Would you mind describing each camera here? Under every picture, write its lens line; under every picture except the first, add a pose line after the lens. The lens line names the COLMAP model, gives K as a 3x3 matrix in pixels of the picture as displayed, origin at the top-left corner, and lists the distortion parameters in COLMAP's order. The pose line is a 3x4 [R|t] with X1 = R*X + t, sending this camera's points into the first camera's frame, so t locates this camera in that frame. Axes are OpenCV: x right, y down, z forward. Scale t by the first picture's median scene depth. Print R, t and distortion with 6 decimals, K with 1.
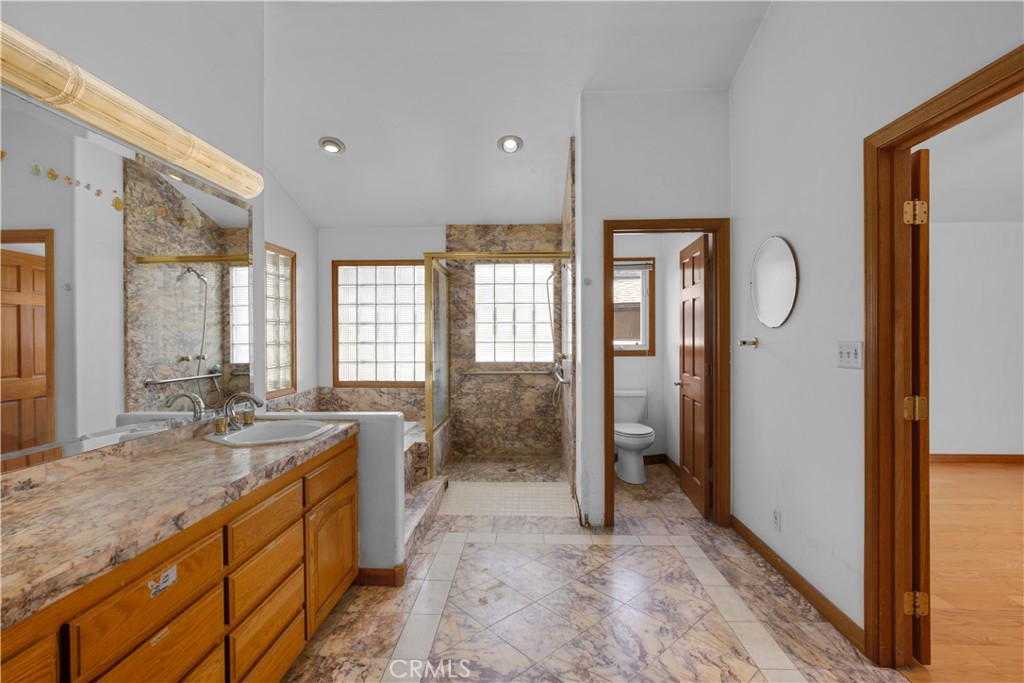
lens RADIAL K [[473.3, 0, 510.9], [0, 473.3, 340.4], [0, 0, 1]] dist [-0.017158, -0.000542]
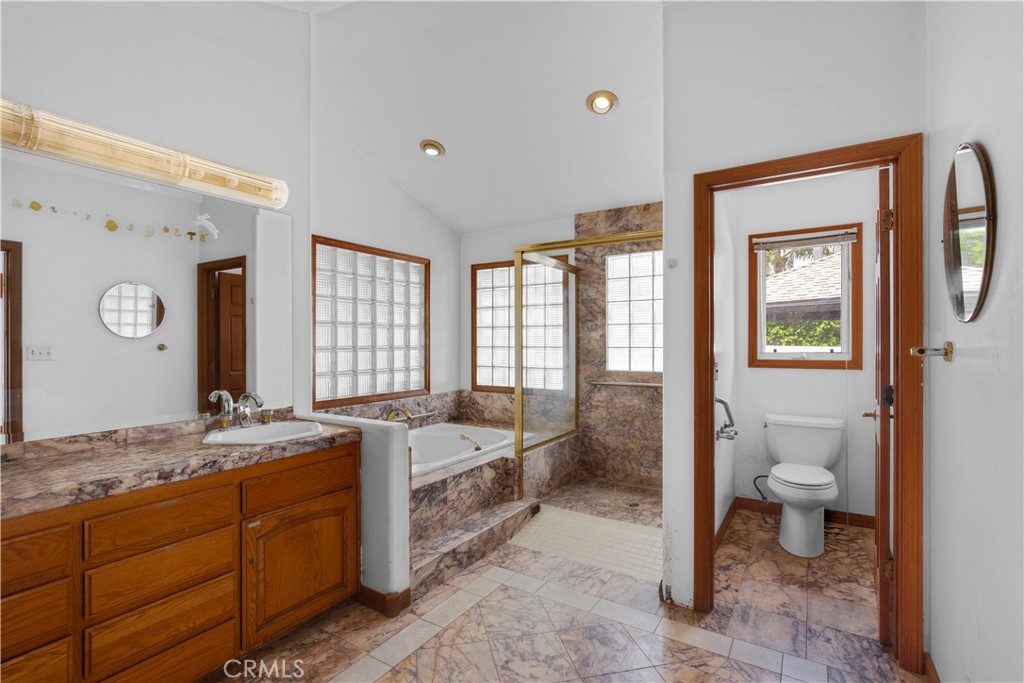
lens RADIAL K [[478.7, 0, 510.8], [0, 478.7, 344.5], [0, 0, 1]] dist [-0.011785, 0.000399]
pose [[0.864073, 0.004829, -0.503344, 0.213712], [-0.005572, 0.999984, 0.000027, -0.000100], [0.503336, 0.002781, 0.864086, 0.167094]]
